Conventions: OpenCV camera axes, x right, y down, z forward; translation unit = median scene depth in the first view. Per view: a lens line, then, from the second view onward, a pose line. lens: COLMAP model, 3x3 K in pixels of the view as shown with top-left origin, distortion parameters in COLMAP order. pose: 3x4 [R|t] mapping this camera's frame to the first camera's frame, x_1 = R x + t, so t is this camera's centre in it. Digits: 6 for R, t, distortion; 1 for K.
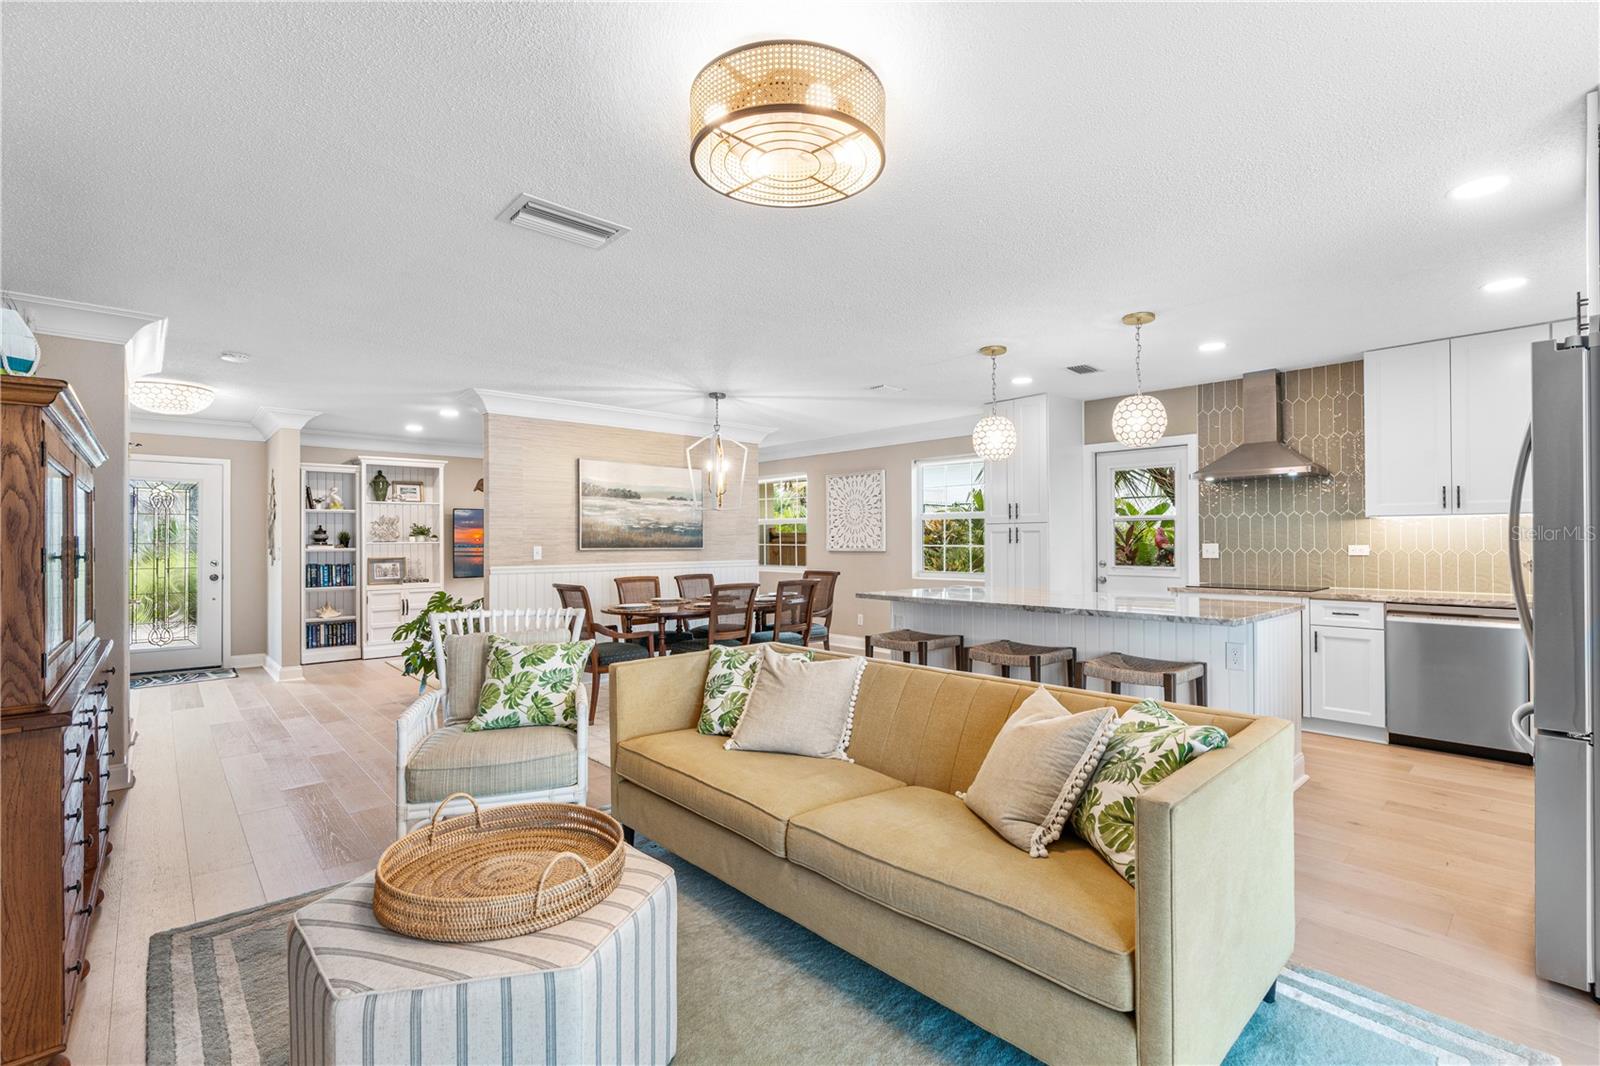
lens RADIAL K [[722.7, 0, 803.3], [0, 722.7, 530.3], [0, 0, 1]] dist [-0.009983, 0.003666]
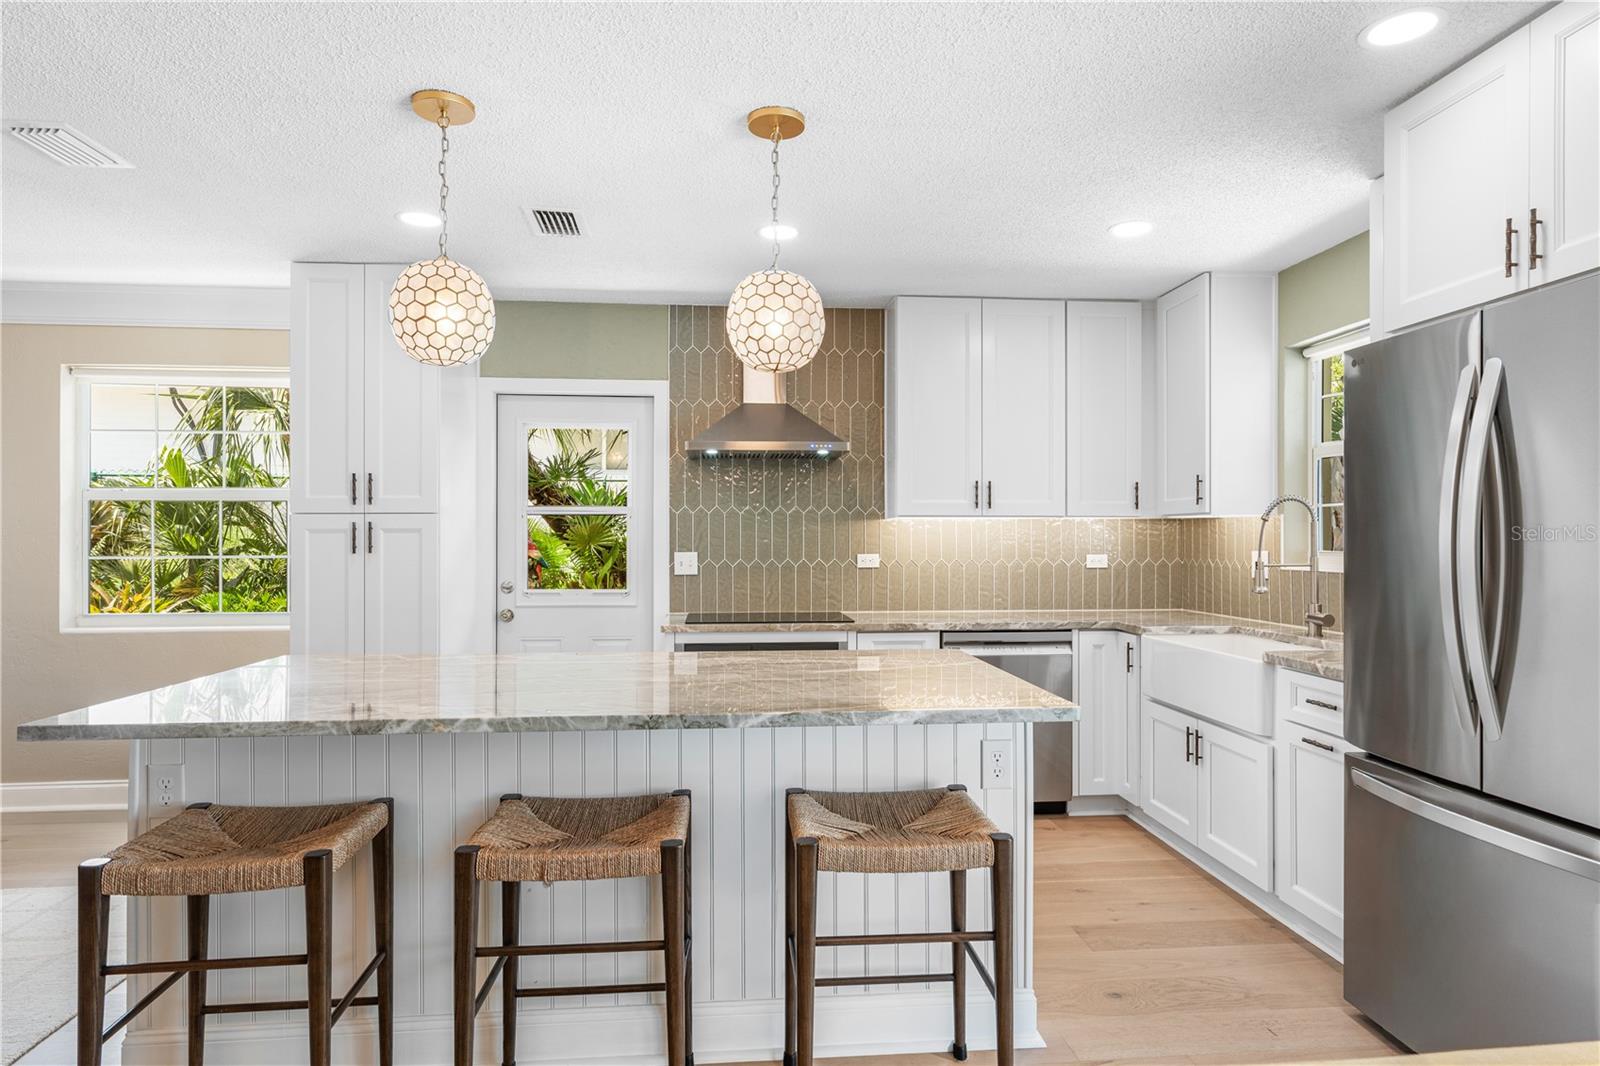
lens RADIAL K [[928.7, 0, 807.2], [0, 928.7, 540.1], [0, 0, 1]] dist [0.002810, -0.000488]
pose [[0.608421, 0.003365, 0.793608, -0.027100], [-0.014287, 0.999875, 0.006714, 0.000174], [-0.793486, -0.015423, 0.608393, 0.326888]]
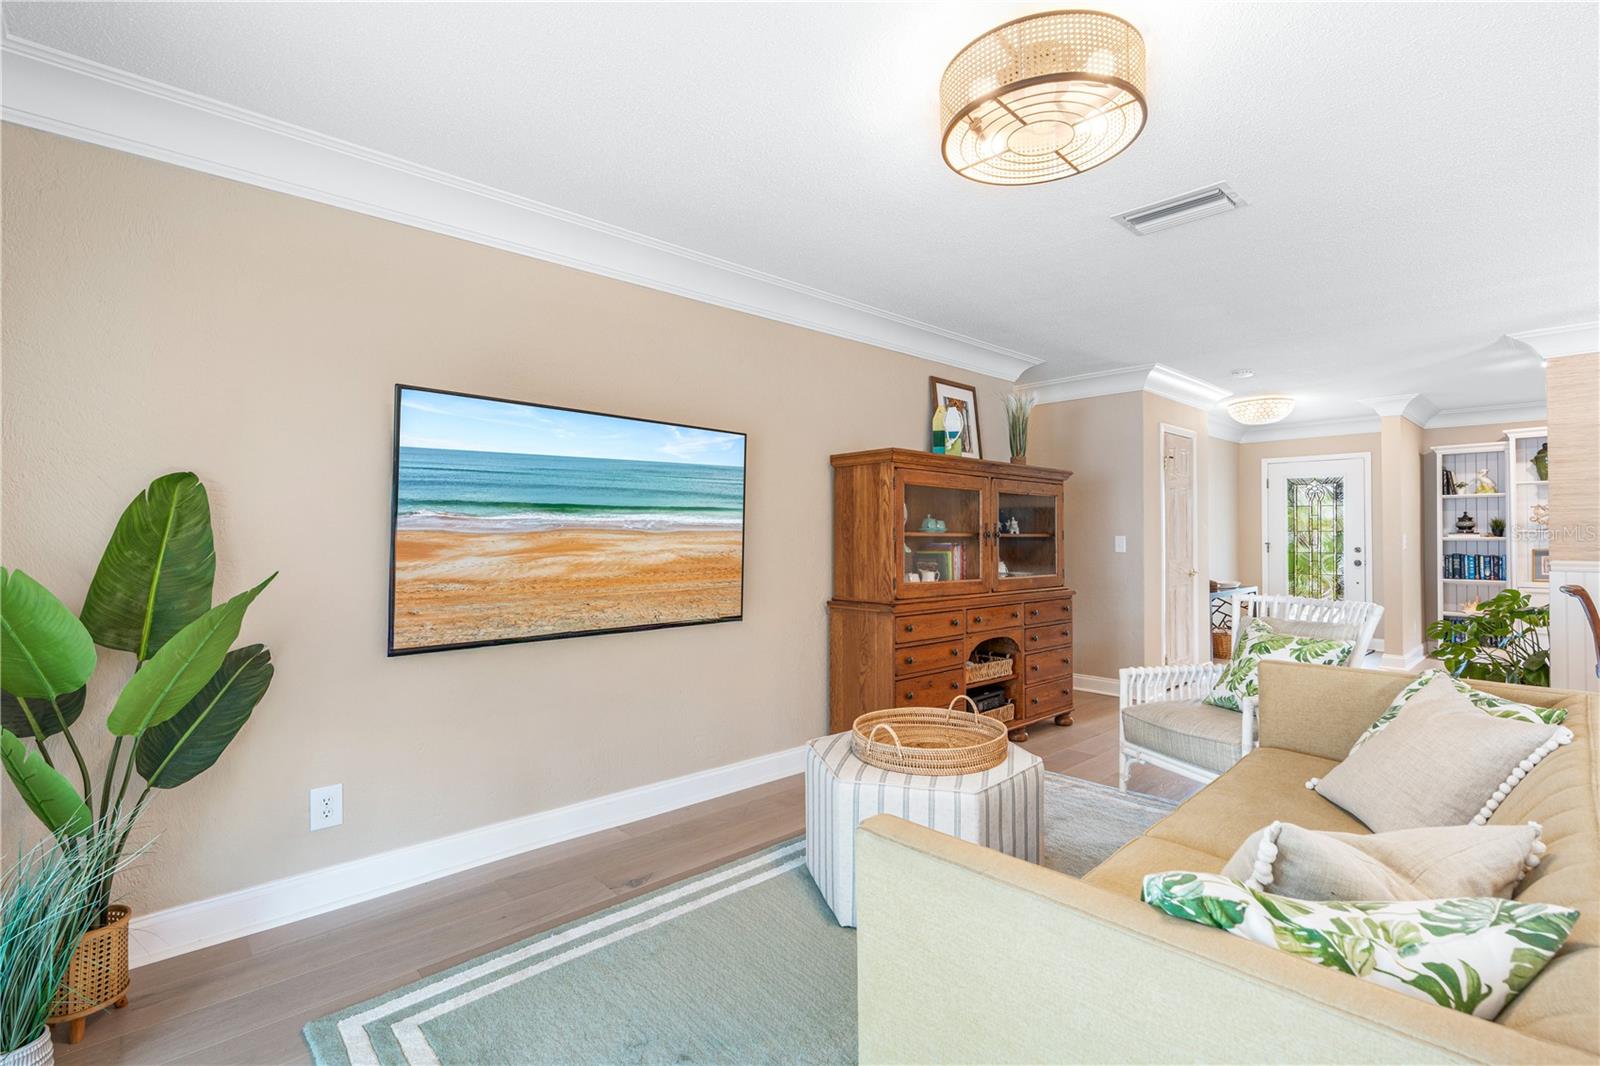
lens RADIAL K [[722.7, 0, 821.4], [0, 722.7, 526.8], [0, 0, 1]] dist [-0.009983, 0.003666]
pose [[0.016674, -0.006575, -0.999839, 0.264127], [0.012885, 0.999897, -0.006360, 0.008311], [0.999778, -0.012777, 0.016757, 0.187379]]
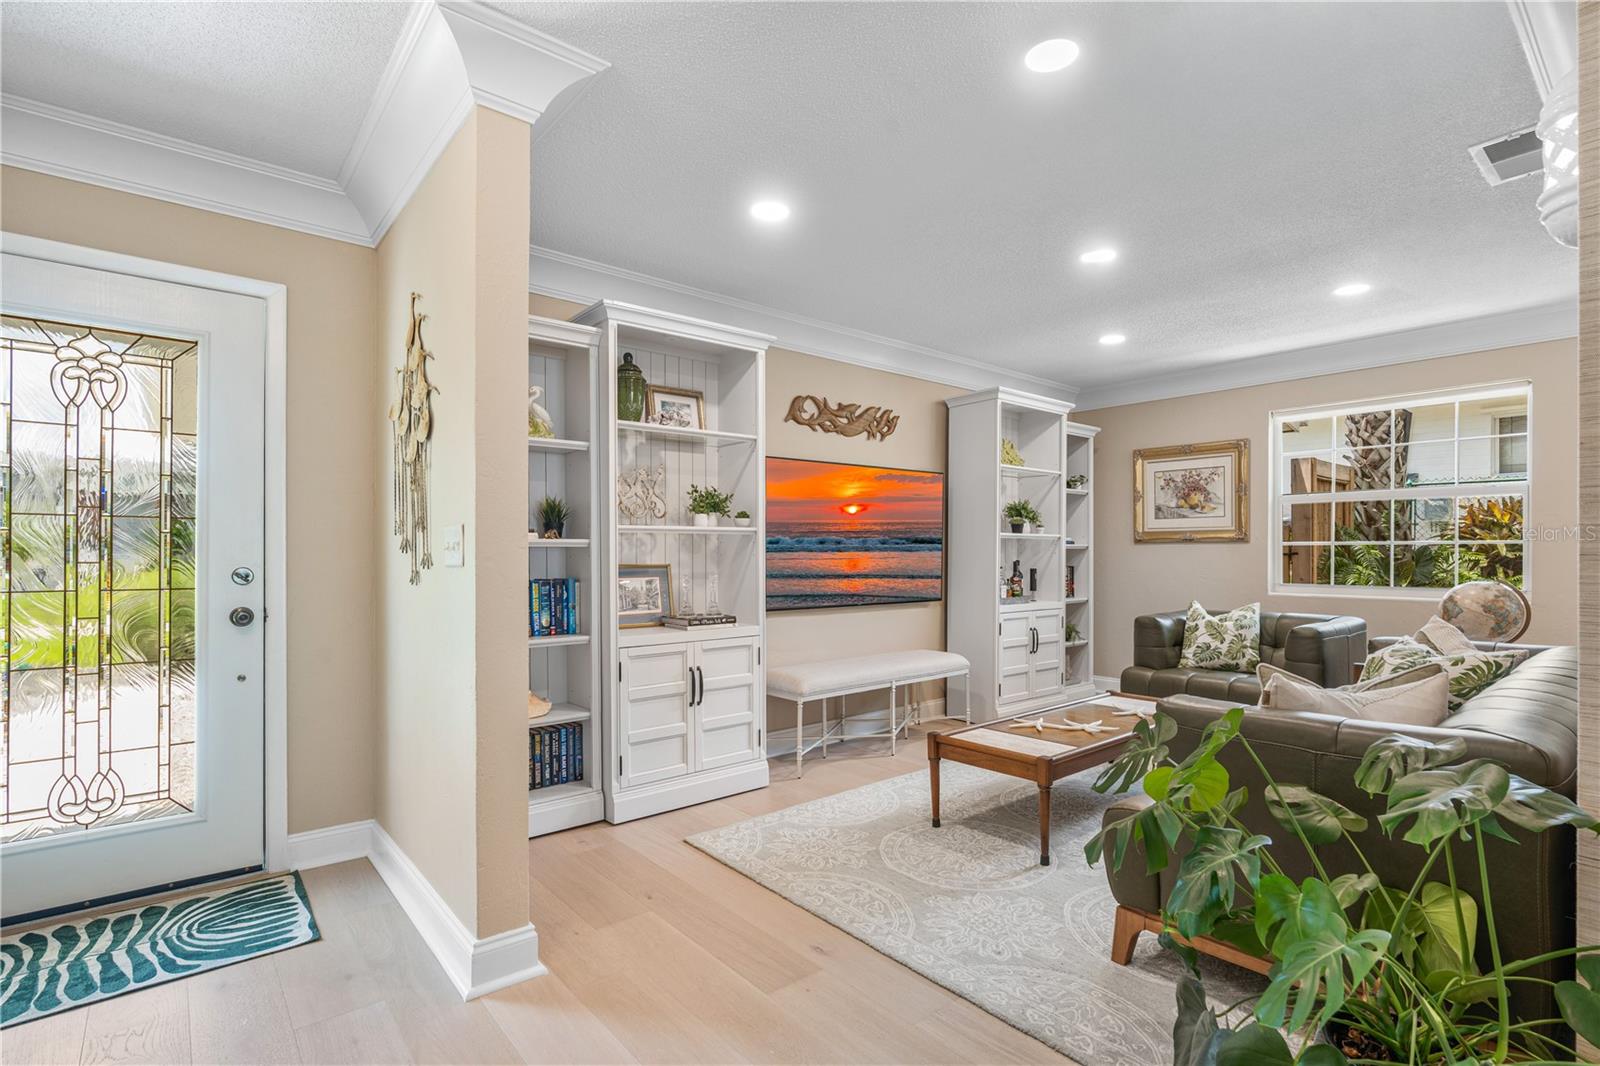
lens RADIAL K [[757.9, 0, 800.0], [0, 757.9, 553.5], [0, 0, 1]] dist [-0.010176, 0.000201]
pose [[0.999103, 0.004829, -0.042068, -0.564267], [-0.004229, 0.999888, 0.014323, 0.030177], [0.042133, -0.014132, 0.999012, 0.683286]]
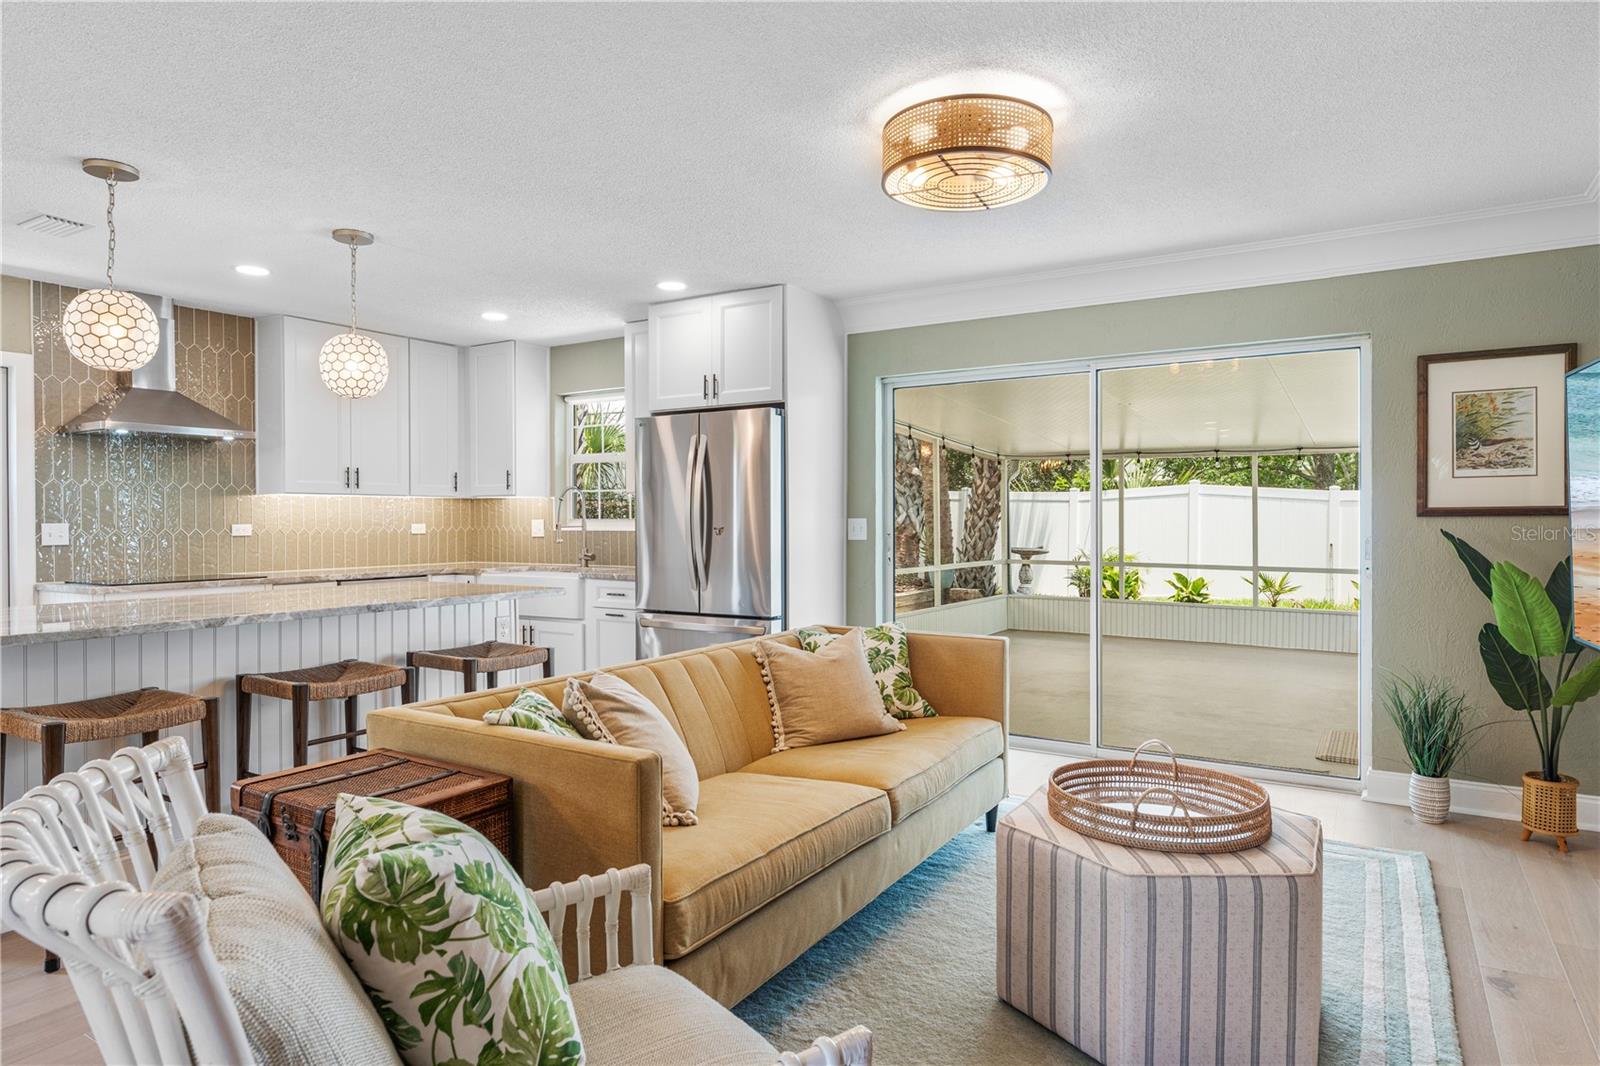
lens RADIAL K [[928.7, 0, 811.4], [0, 928.7, 528.8], [0, 0, 1]] dist [0.002810, -0.000488]
pose [[-0.269562, -0.003699, 0.962976, -0.376744], [-0.009043, 0.999958, 0.001310, 0.013096], [-0.962941, -0.008355, -0.269584, 0.448073]]
